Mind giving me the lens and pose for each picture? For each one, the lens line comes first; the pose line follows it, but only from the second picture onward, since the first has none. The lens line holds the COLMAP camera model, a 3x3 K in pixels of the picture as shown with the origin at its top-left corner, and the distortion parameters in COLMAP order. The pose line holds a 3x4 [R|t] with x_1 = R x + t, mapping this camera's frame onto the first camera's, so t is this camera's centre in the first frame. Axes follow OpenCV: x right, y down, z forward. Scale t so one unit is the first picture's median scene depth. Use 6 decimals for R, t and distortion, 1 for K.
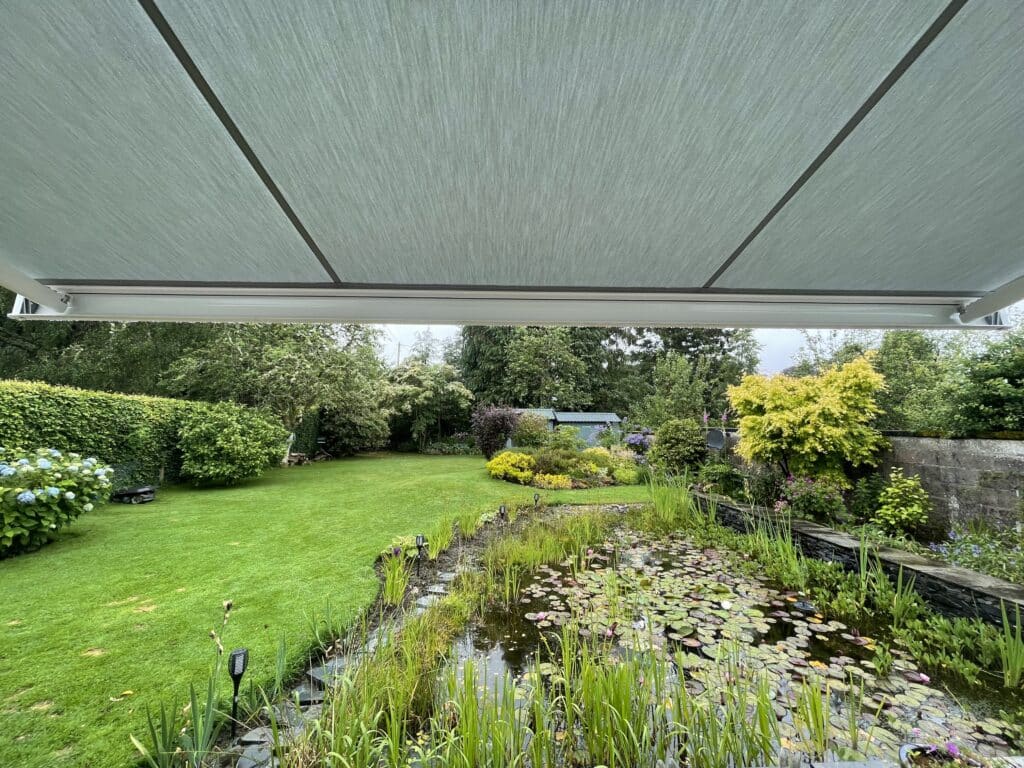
lens RADIAL K [[412.3, 0, 512.0], [0, 412.3, 384.0], [0, 0, 1]] dist [-0.000586, -0.000424]
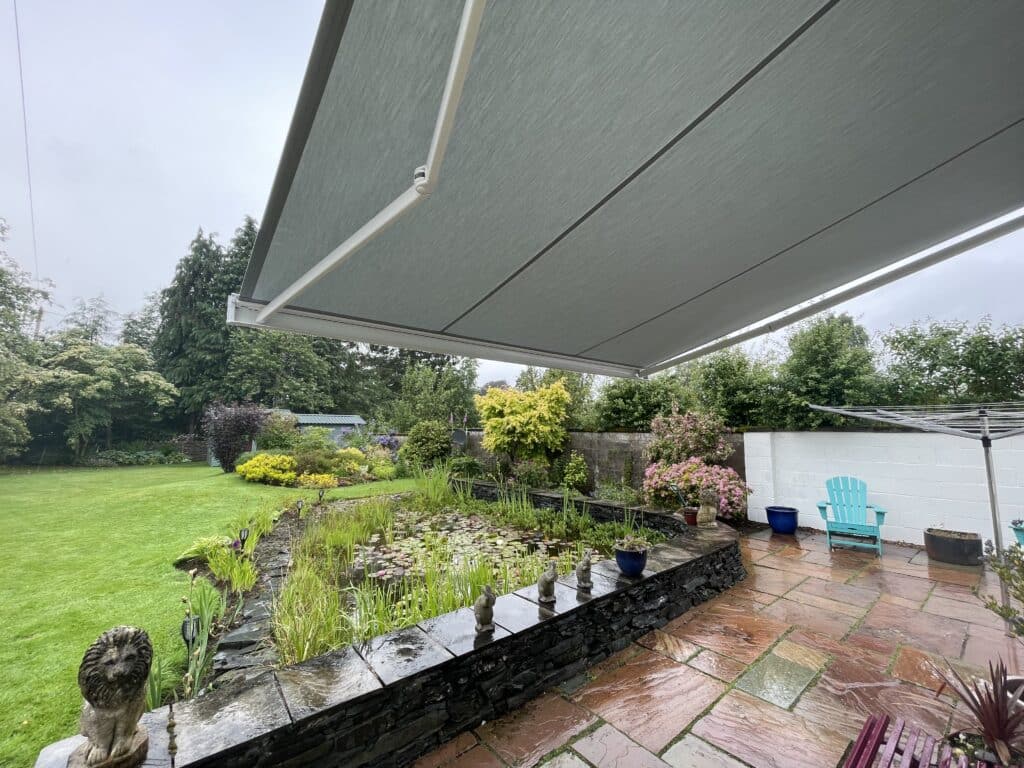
lens RADIAL K [[412.3, 0, 512.0], [0, 412.3, 384.0], [0, 0, 1]] dist [-0.000586, -0.000424]
pose [[0.790467, 0.067806, 0.608740, -0.221329], [-0.060931, 0.997629, -0.032004, 0.005957], [-0.609467, -0.011793, 0.792724, -0.114981]]
